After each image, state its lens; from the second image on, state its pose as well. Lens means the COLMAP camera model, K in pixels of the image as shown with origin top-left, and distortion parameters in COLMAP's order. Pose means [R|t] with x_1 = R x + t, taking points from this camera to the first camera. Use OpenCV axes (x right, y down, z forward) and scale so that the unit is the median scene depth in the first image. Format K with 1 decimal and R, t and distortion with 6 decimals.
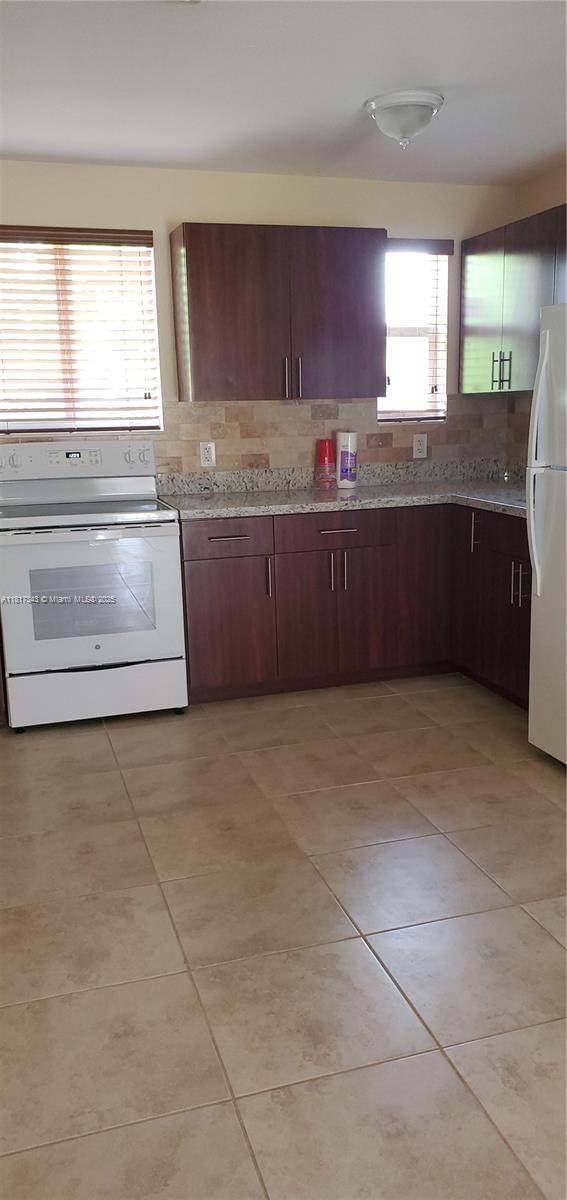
lens RADIAL K [[938.7, 0, 283.5], [0, 938.7, 600.0], [0, 0, 1]] dist [0.141091, -0.200172]
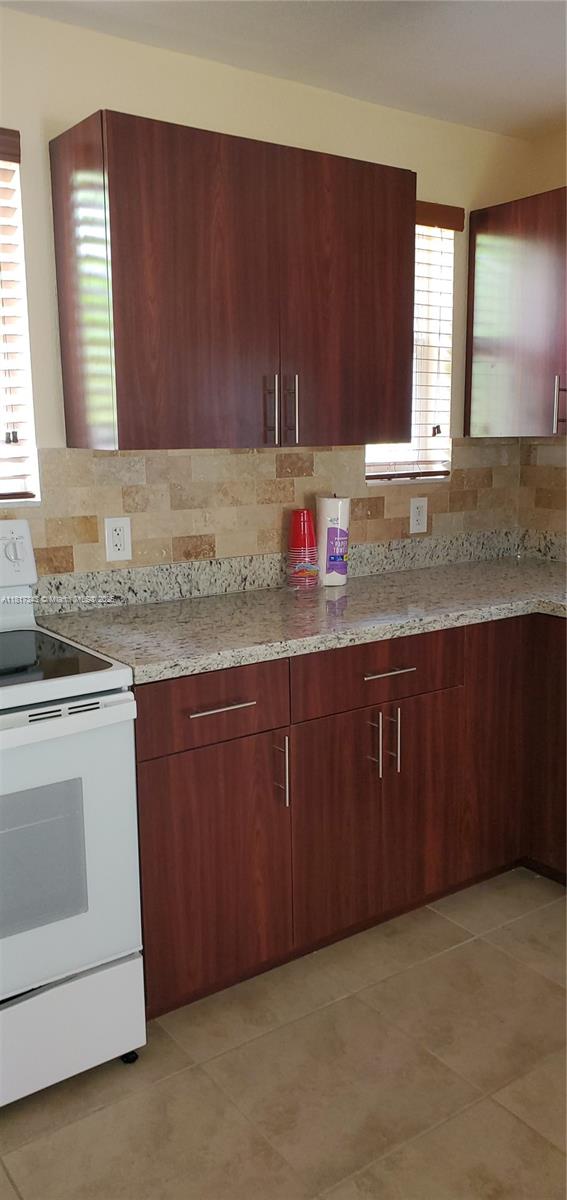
lens RADIAL K [[938.7, 0, 283.5], [0, 938.7, 600.0], [0, 0, 1]] dist [0.141091, -0.200172]
pose [[0.953673, -0.044262, 0.297571, -0.153055], [0.055603, 0.998010, -0.029753, -0.093212], [-0.295662, 0.044920, 0.954236, 0.417477]]
